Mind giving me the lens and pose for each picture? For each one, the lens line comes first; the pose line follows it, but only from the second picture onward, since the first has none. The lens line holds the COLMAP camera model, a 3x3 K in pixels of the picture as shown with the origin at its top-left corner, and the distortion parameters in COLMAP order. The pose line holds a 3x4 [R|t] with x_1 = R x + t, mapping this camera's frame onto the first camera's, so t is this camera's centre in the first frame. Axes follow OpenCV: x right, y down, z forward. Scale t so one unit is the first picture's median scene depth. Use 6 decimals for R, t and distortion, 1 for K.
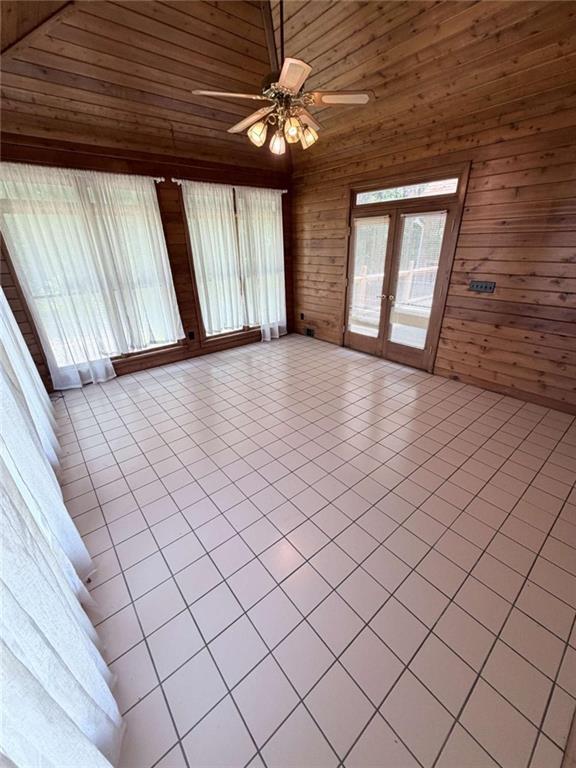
lens RADIAL K [[306.4, 0, 288.0], [0, 306.4, 384.0], [0, 0, 1]] dist [0.000464, -0.000045]
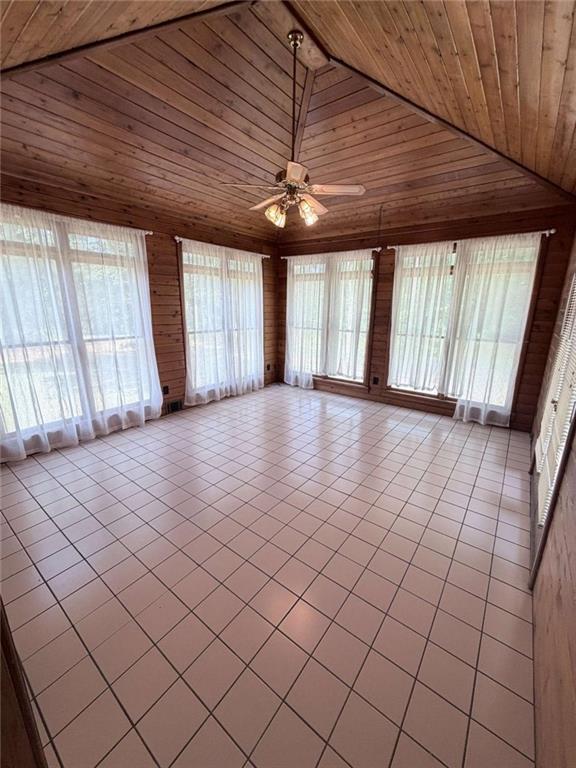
lens RADIAL K [[306.4, 0, 288.0], [0, 306.4, 384.0], [0, 0, 1]] dist [0.000464, -0.000045]
pose [[0.233178, 0.270102, -0.934170, 0.683852], [-0.425125, 0.892301, 0.151882, -0.201050], [0.874584, 0.361723, 0.322892, 0.437747]]
